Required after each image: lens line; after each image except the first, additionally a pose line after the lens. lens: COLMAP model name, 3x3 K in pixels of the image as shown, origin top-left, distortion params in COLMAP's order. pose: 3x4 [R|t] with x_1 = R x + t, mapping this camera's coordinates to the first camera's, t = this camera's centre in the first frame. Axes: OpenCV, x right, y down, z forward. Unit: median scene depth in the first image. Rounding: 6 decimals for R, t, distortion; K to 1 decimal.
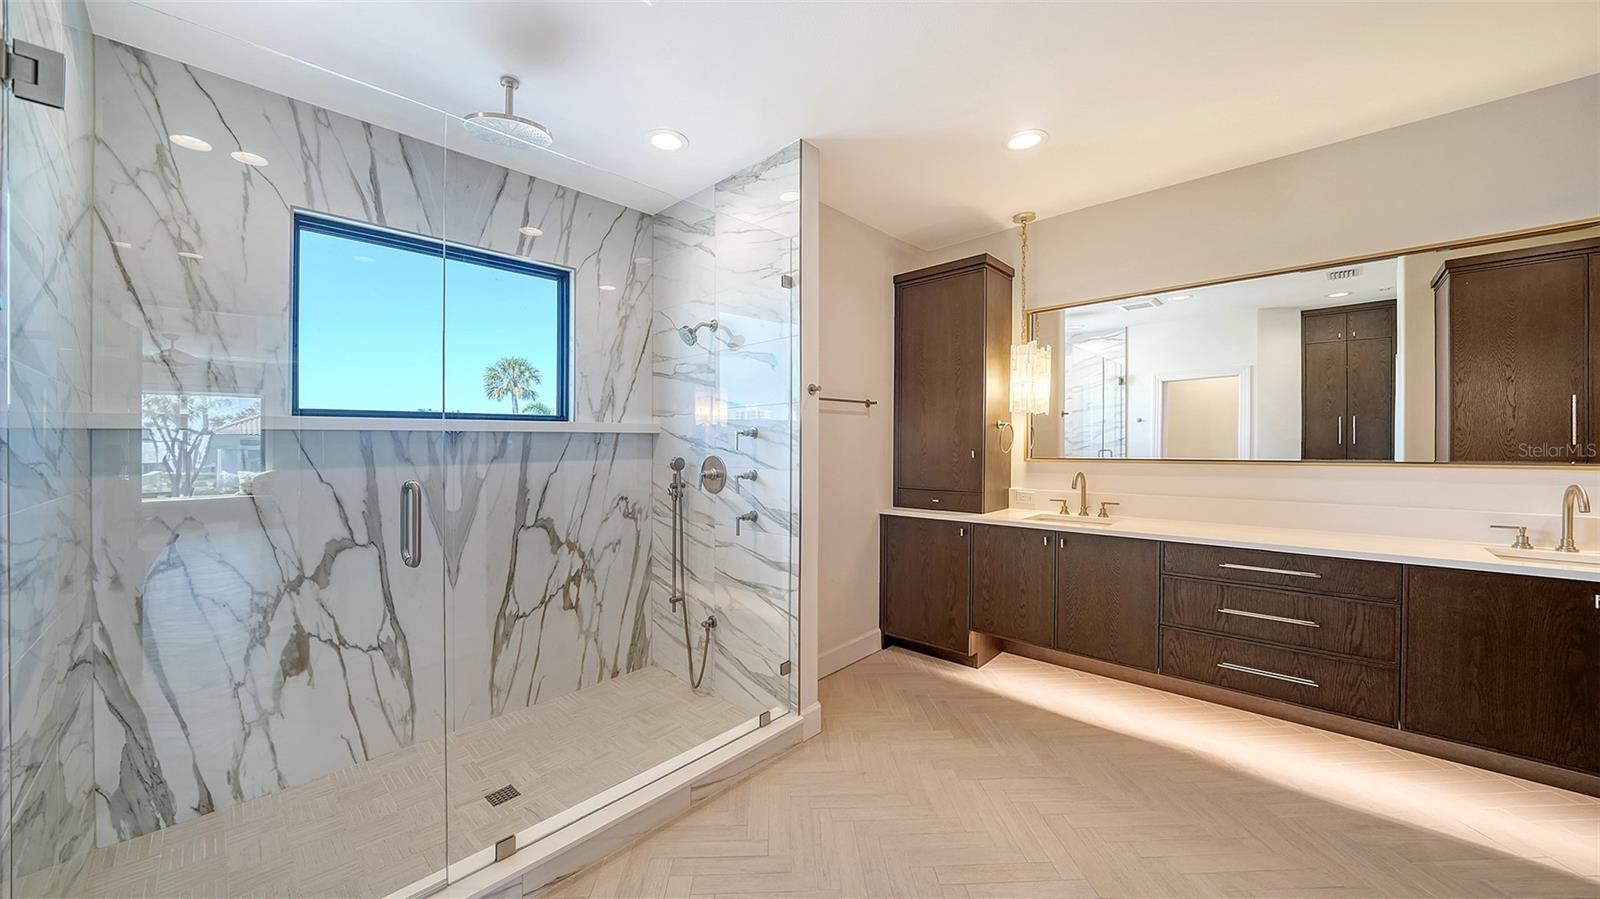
lens RADIAL K [[548.9, 0, 797.5], [0, 548.9, 460.5], [0, 0, 1]] dist [-0.016112, 0.000121]
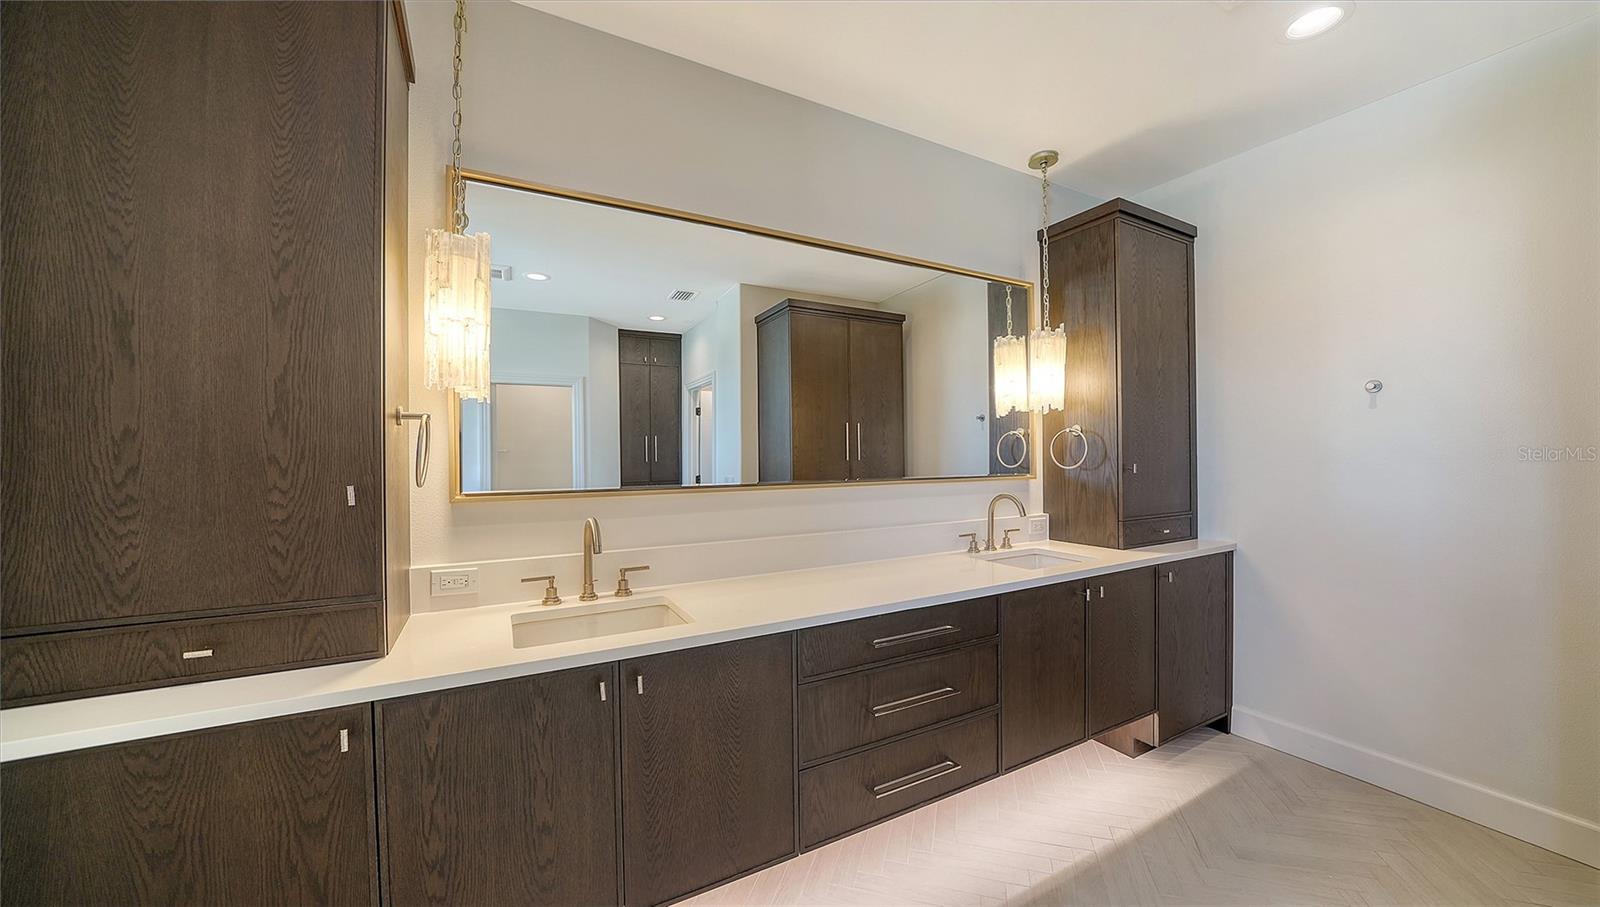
lens RADIAL K [[574.4, 0, 796.6], [0, 574.4, 460.3], [0, 0, 1]] dist [-0.025332, 0.002391]
pose [[0.319950, -0.001427, 0.947433, 0.082921], [0.037316, 0.999242, -0.011097, -0.021602], [-0.946699, 0.038904, 0.319760, 0.734665]]
